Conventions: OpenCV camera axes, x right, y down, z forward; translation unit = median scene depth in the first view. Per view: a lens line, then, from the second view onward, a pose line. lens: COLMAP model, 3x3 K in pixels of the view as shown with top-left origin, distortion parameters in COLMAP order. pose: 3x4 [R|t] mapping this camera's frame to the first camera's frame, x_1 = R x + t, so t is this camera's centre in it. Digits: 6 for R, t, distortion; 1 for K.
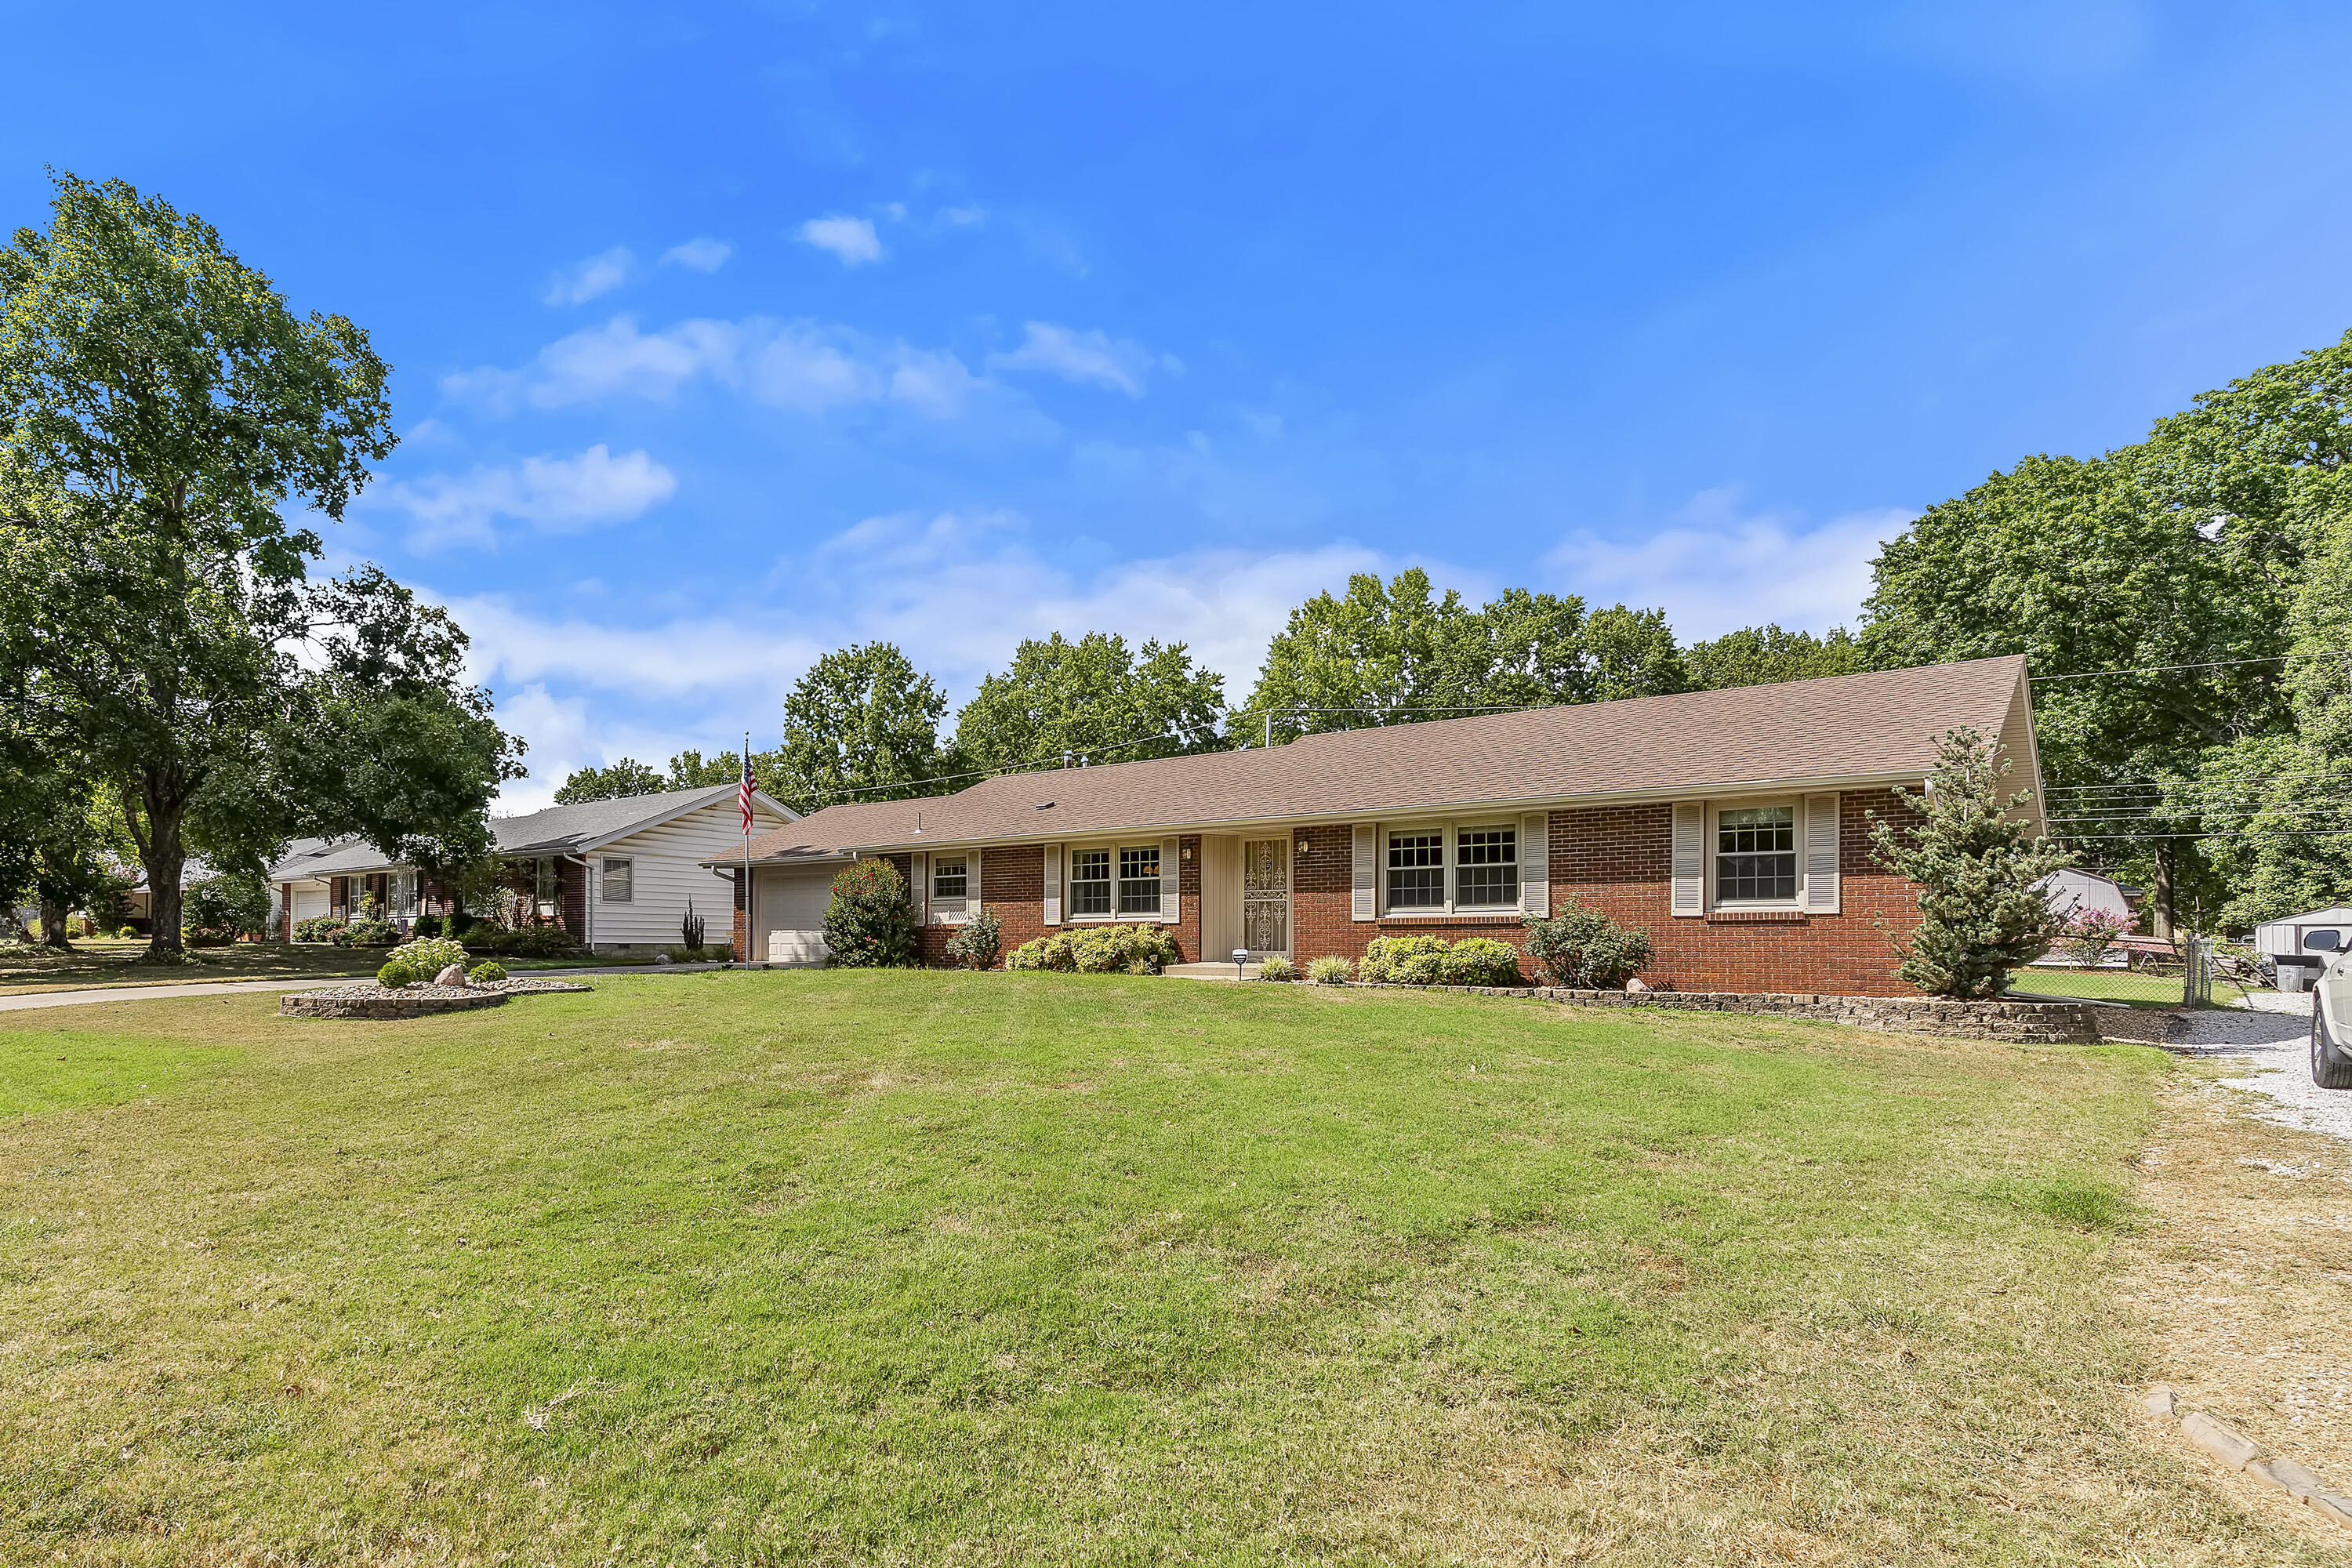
lens RADIAL K [[1103.1, 0, 1176.0], [0, 1103.1, 784.0], [0, 0, 1]] dist [-0.003122, 0.000197]
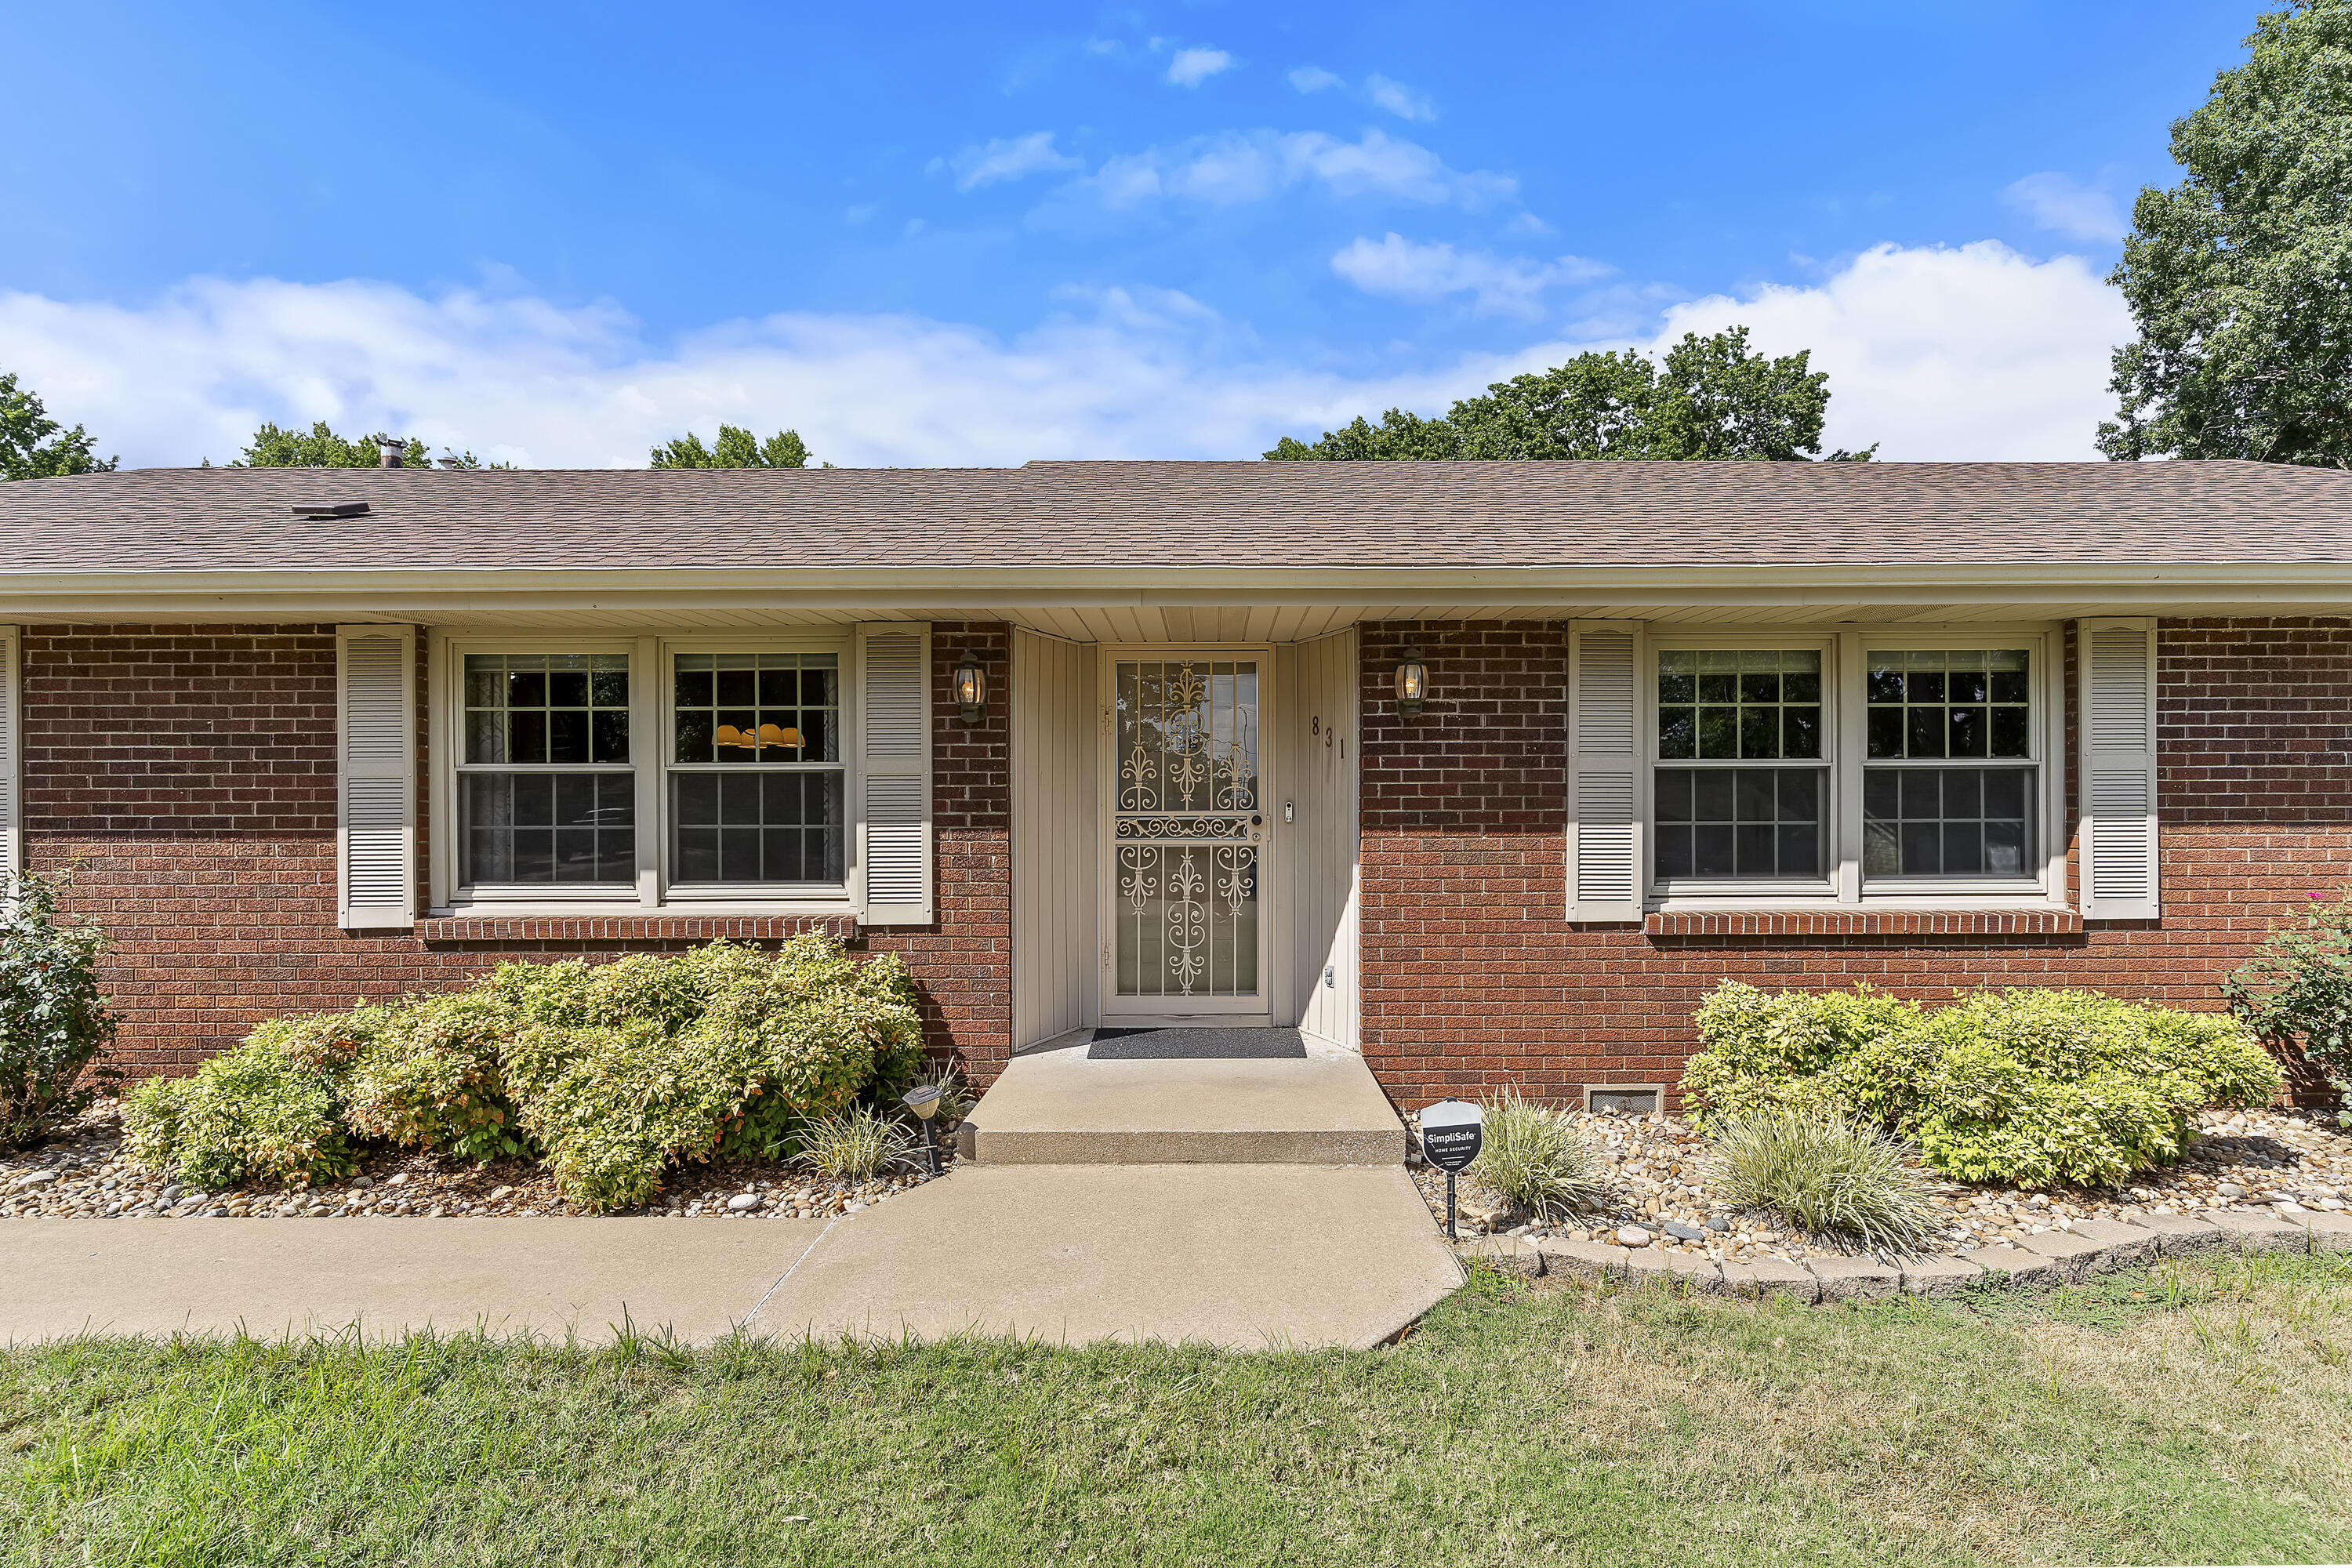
lens RADIAL K [[1103.1, 0, 1176.0], [0, 1103.1, 784.0], [0, 0, 1]] dist [-0.003122, 0.000197]
pose [[0.849949, 0.018636, 0.526535, -0.093629], [-0.075072, 0.993461, 0.086022, 0.058937], [-0.521488, -0.112642, 0.845790, 0.715560]]
